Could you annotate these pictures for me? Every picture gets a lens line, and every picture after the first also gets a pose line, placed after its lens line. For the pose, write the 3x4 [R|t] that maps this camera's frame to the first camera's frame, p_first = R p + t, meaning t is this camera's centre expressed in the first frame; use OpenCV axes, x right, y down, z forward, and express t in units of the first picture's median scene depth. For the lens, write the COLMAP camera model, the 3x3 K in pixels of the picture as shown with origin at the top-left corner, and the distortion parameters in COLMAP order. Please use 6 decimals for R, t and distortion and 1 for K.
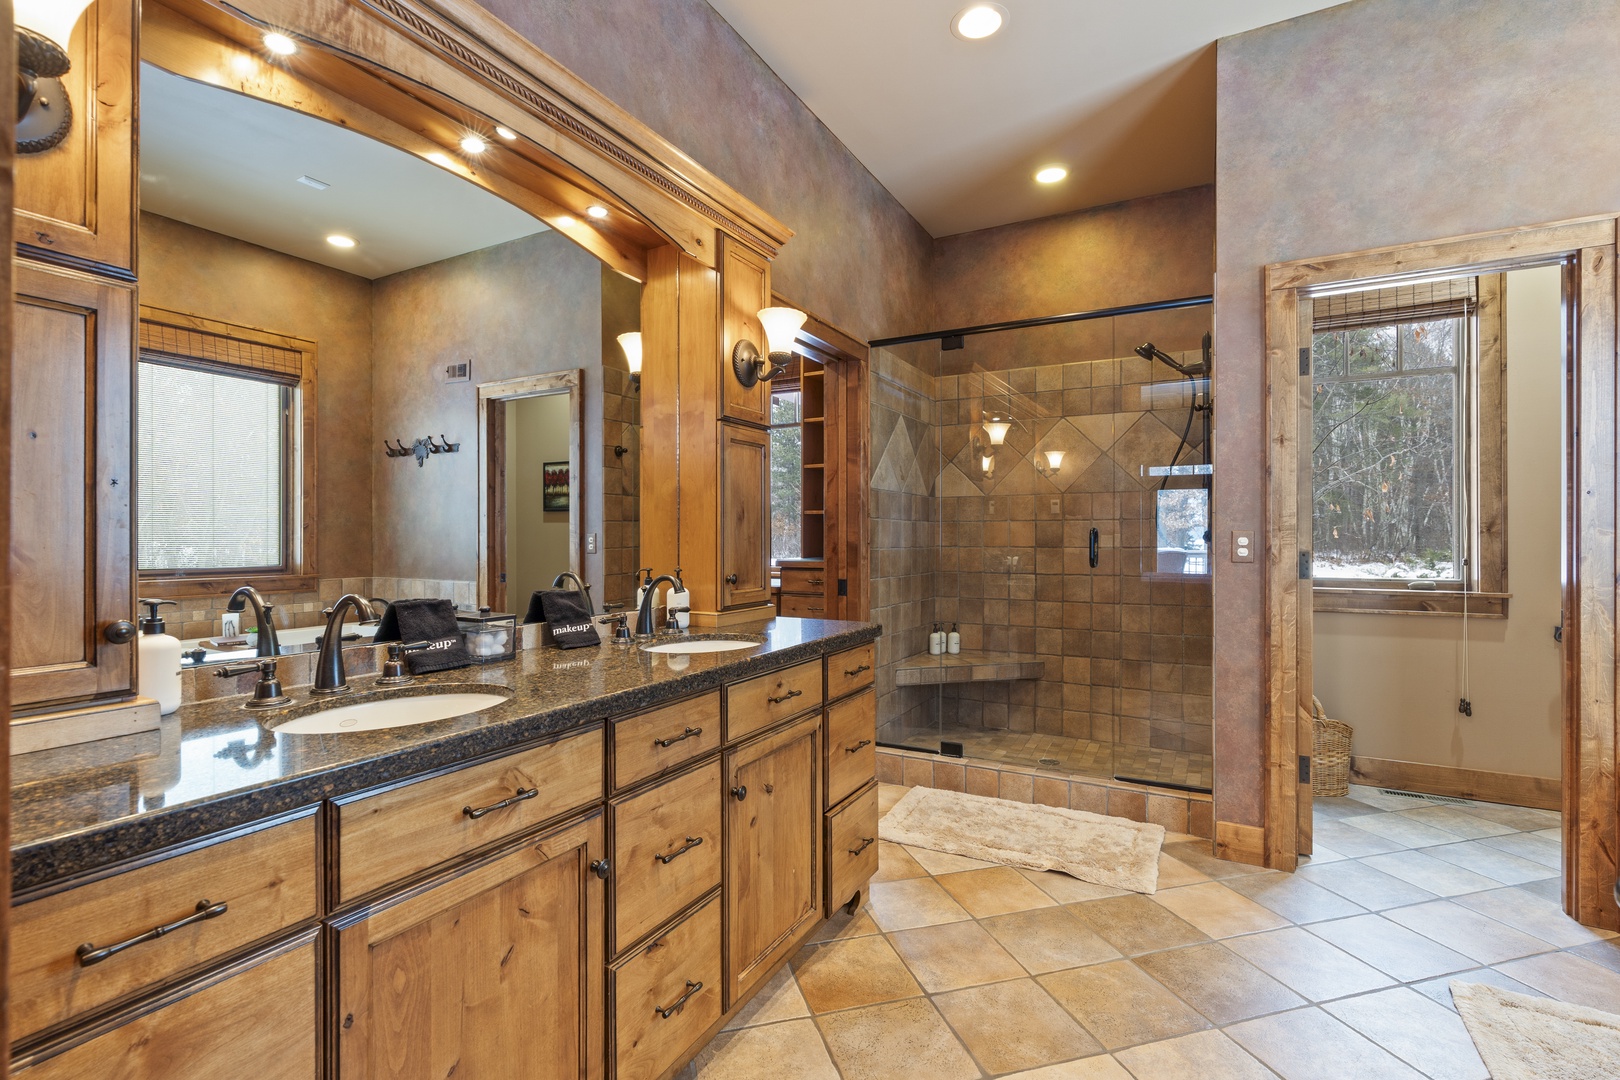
lens RADIAL K [[738.2, 0, 806.1], [0, 738.2, 534.4], [0, 0, 1]] dist [-0.001241, 0.001595]
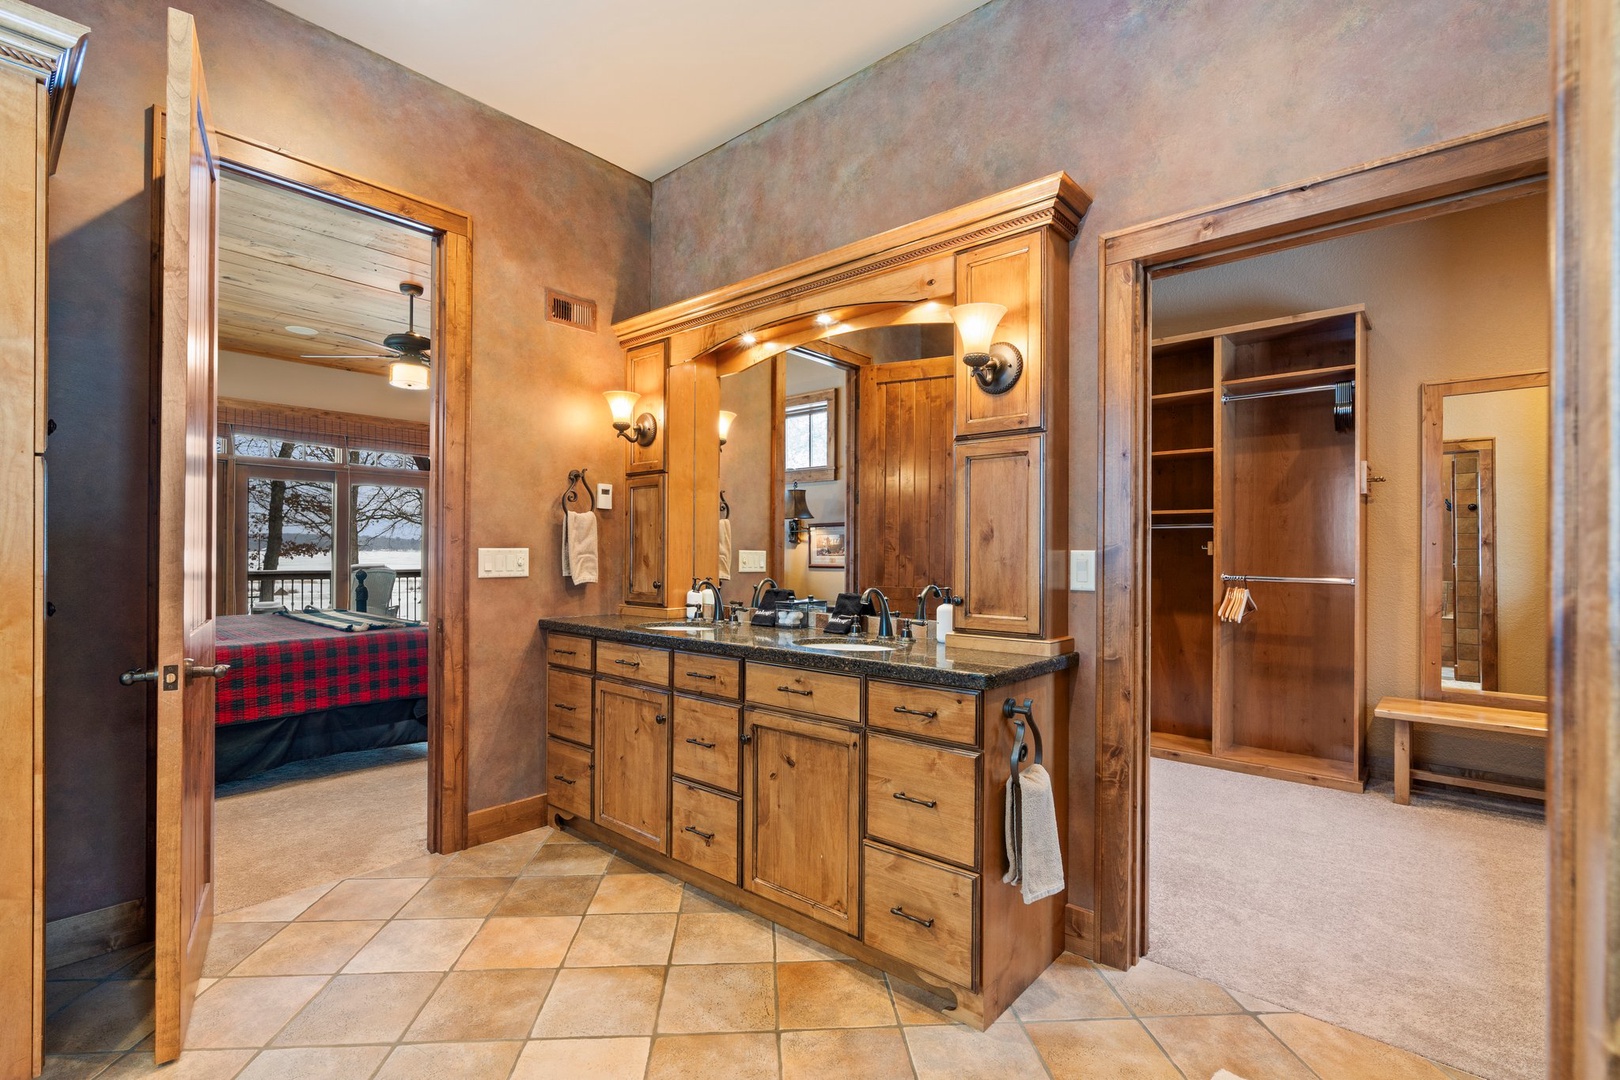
lens RADIAL K [[738.2, 0, 805.9], [0, 738.2, 551.3], [0, 0, 1]] dist [-0.001241, 0.001595]
pose [[-0.203117, -0.008462, -0.979118, 1.320068], [-0.006787, 0.999951, -0.007234, 0.004559], [0.979131, 0.005176, -0.203164, 1.464504]]
